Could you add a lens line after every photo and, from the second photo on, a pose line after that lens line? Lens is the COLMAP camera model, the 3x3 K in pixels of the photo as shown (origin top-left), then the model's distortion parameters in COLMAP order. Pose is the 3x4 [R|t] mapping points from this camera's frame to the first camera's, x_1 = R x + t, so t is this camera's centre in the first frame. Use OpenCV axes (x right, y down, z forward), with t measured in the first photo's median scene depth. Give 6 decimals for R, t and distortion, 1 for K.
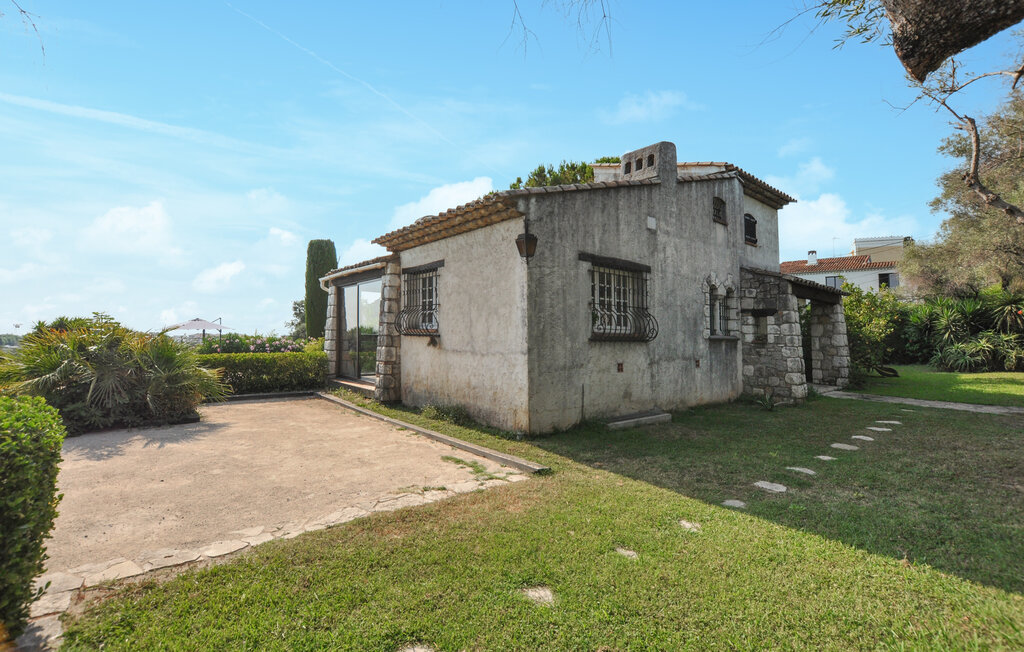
lens RADIAL K [[476.7, 0, 527.3], [0, 476.7, 314.3], [0, 0, 1]] dist [-0.002798, 0.000100]
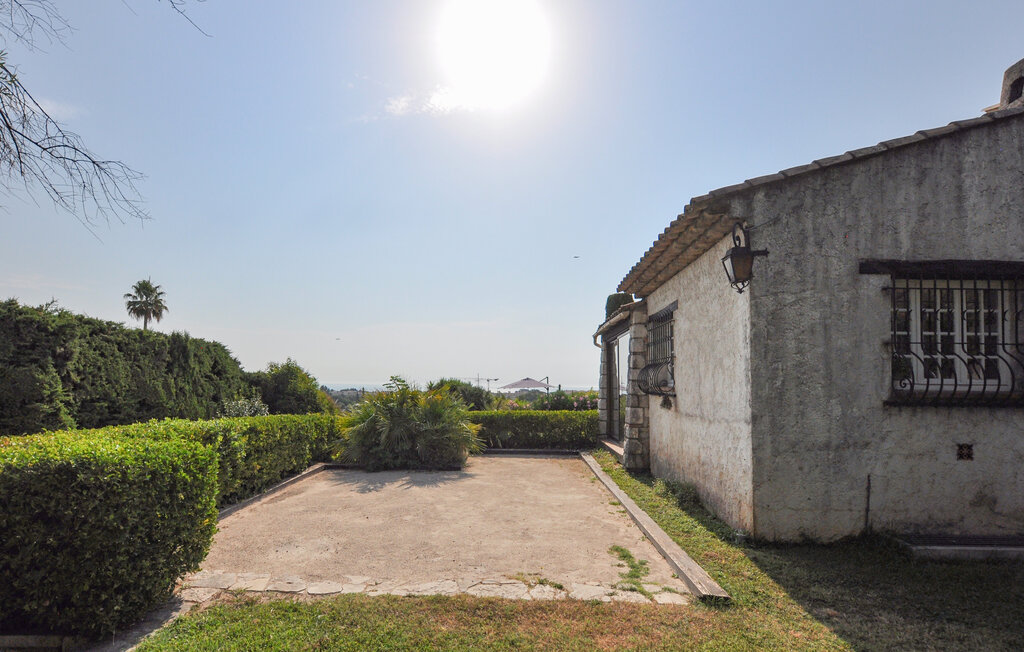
lens RADIAL K [[497.3, 0, 512.0], [0, 497.3, 393.0], [0, 0, 1]] dist [-0.027275, 0.001251]
pose [[0.719109, -0.001090, -0.694897, 0.222323], [0.034750, 0.998804, 0.034393, 0.002555], [0.694028, -0.048880, 0.718286, 0.223075]]
